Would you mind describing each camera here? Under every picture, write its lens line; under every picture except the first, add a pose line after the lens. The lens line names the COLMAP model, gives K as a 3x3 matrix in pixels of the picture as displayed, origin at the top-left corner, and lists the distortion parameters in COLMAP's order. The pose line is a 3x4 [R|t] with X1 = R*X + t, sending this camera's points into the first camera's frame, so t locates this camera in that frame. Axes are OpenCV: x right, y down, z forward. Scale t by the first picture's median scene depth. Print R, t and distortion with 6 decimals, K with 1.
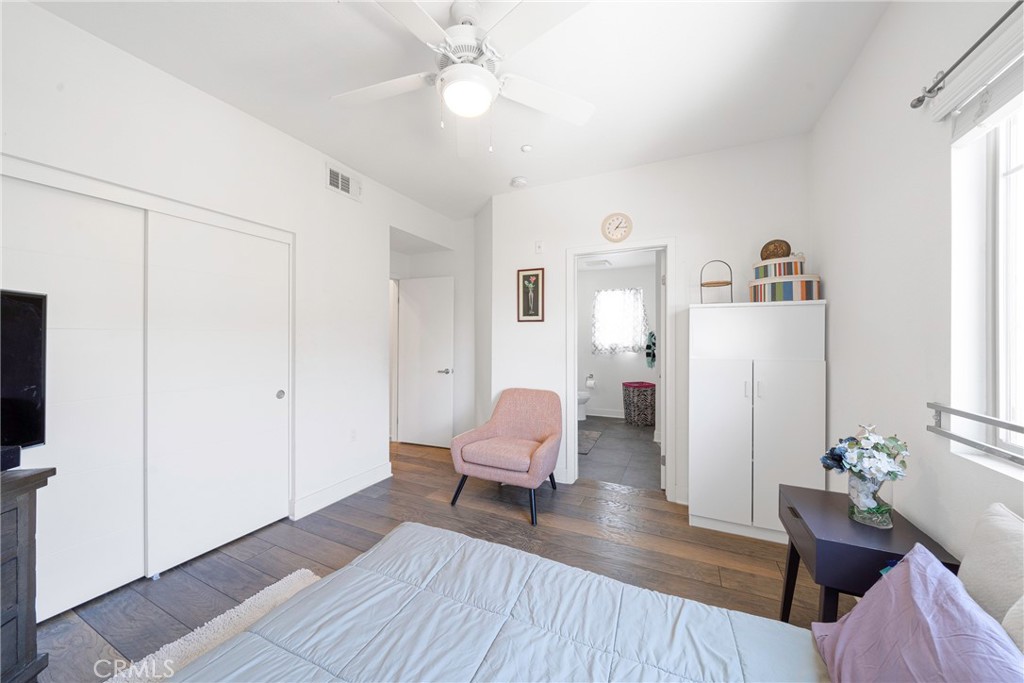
lens RADIAL K [[358.1, 0, 510.3], [0, 358.1, 337.3], [0, 0, 1]] dist [0.003610, -0.000011]
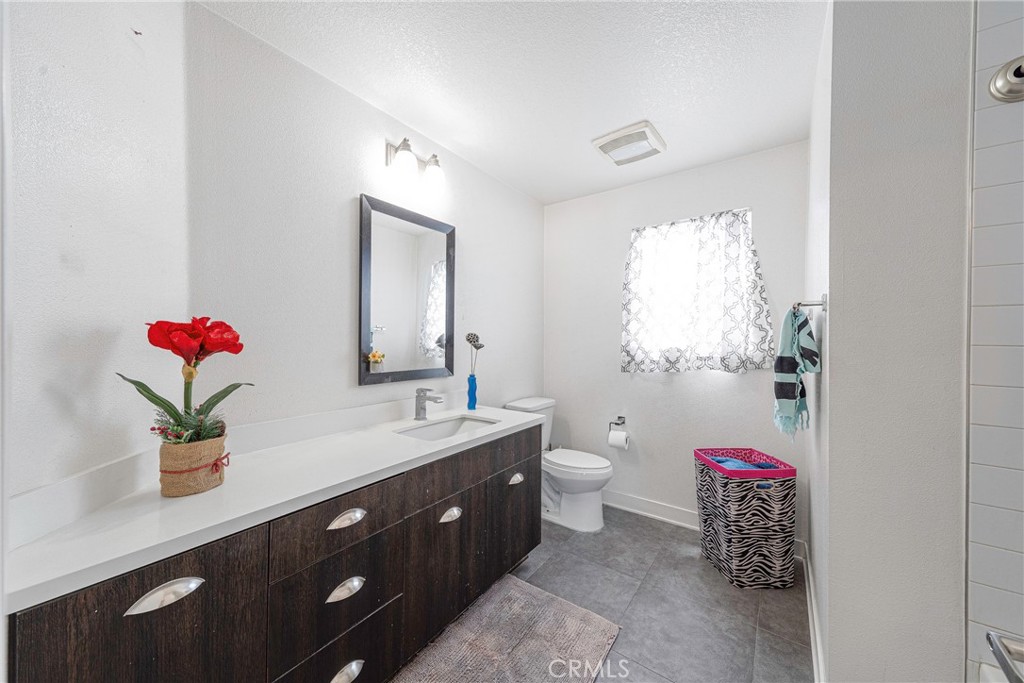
lens RADIAL K [[358.1, 0, 508.5], [0, 358.1, 338.8], [0, 0, 1]] dist [0.003610, -0.000011]
pose [[0.980257, 0.002796, -0.197708, 0.188216], [-0.001876, 0.999987, 0.004841, 0.004371], [0.197719, -0.004374, 0.980249, 0.566965]]
